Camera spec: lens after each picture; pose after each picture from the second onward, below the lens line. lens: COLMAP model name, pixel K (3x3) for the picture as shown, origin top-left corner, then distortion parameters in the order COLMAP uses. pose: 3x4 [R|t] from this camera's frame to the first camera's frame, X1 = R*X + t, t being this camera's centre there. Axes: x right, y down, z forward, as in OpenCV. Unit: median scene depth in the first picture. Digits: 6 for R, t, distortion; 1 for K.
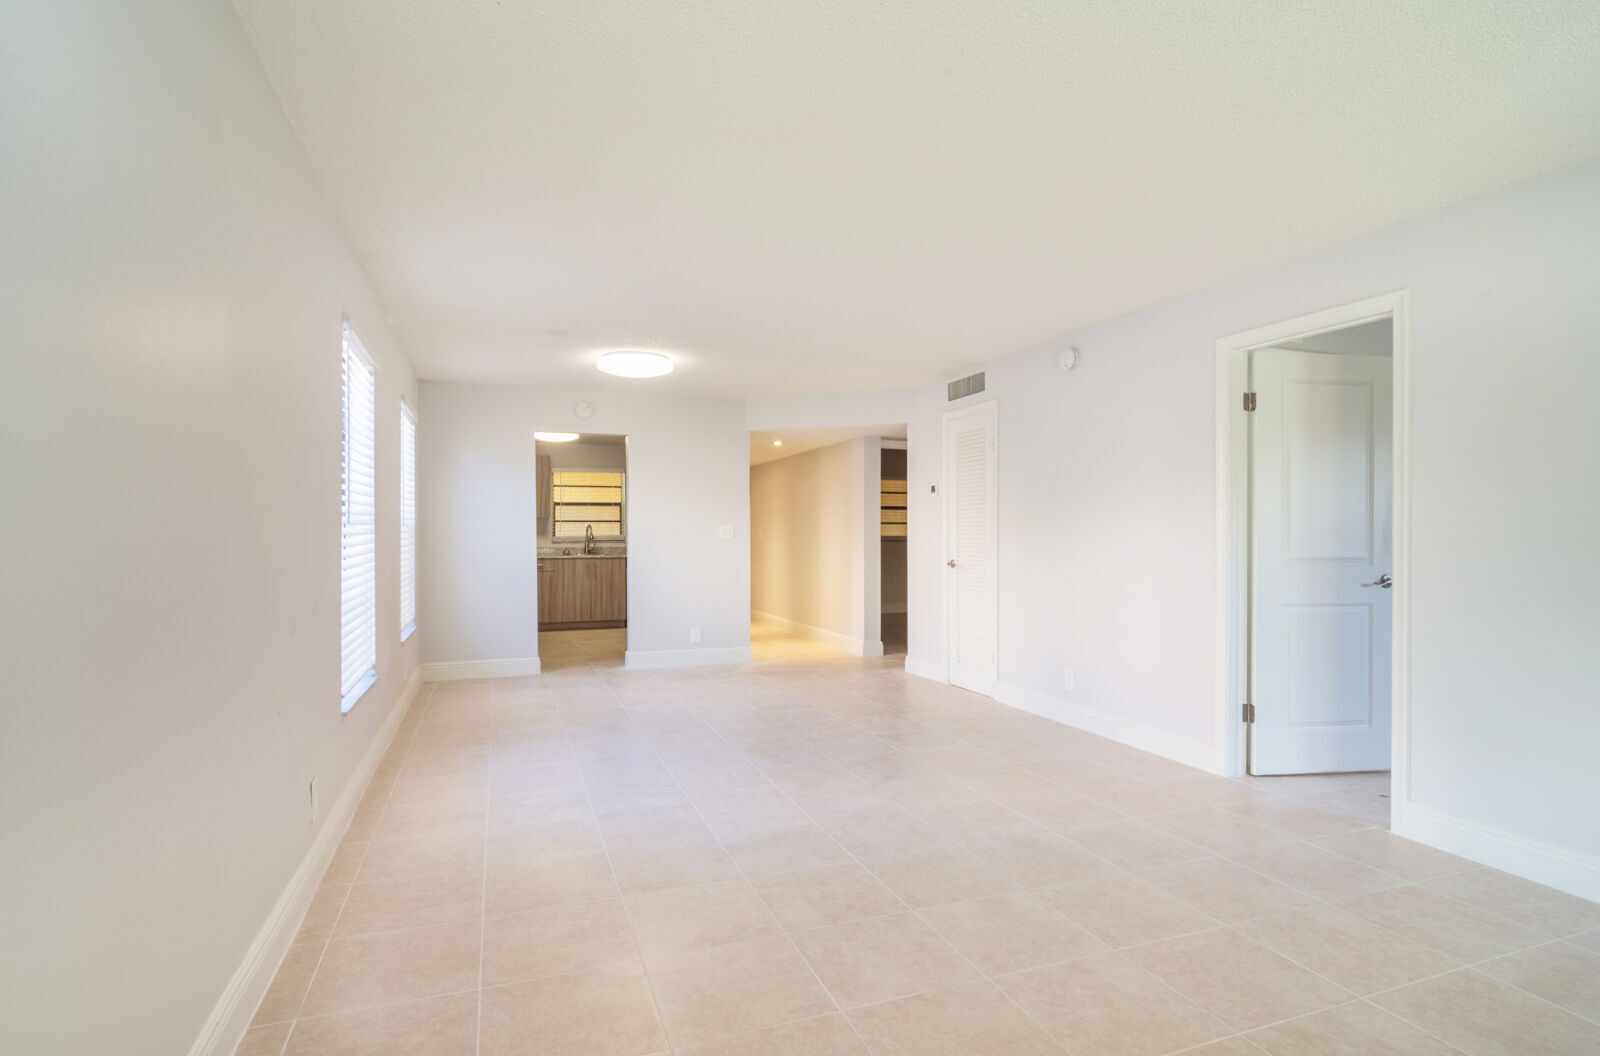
lens RADIAL K [[845.7, 0, 801.0], [0, 845.7, 534.0], [0, 0, 1]] dist [0.021973, 0.000089]
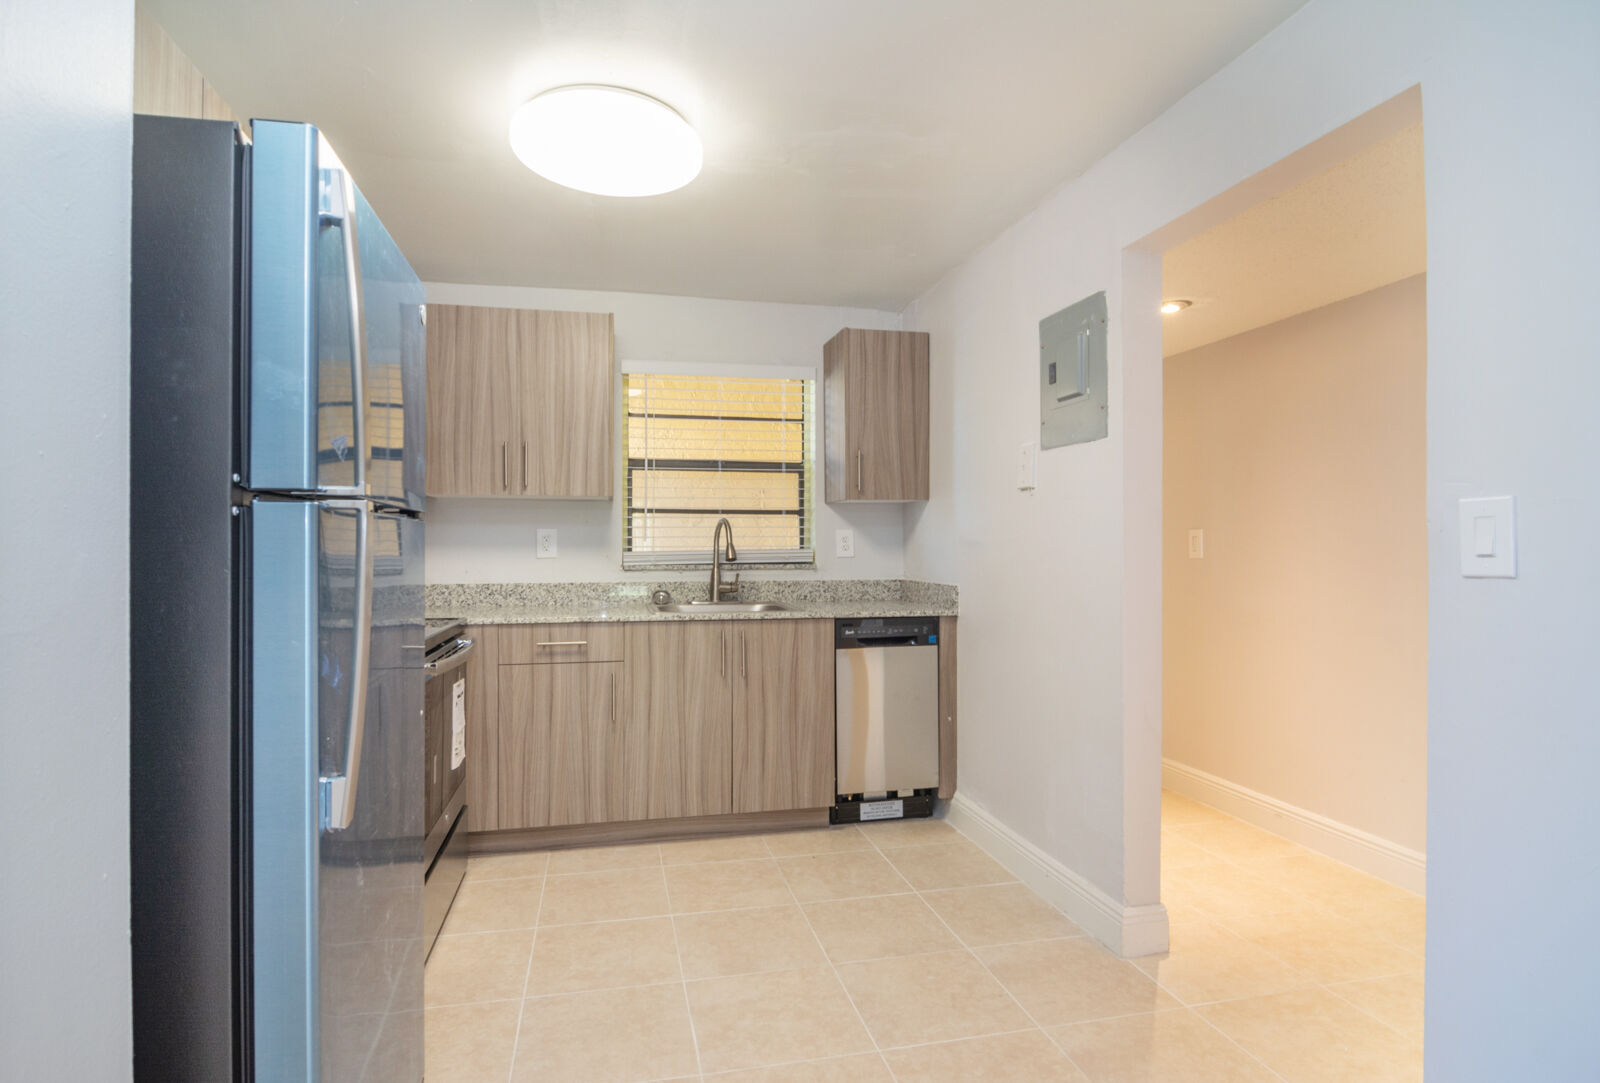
lens RADIAL K [[836.8, 0, 797.9], [0, 836.8, 540.9], [0, 0, 1]] dist [-0.002135, -0.000607]
pose [[0.993123, 0.003791, -0.117012, -0.178678], [-0.004452, 0.999976, -0.005386, -0.000311], [0.116988, 0.005870, 0.993116, 0.657555]]
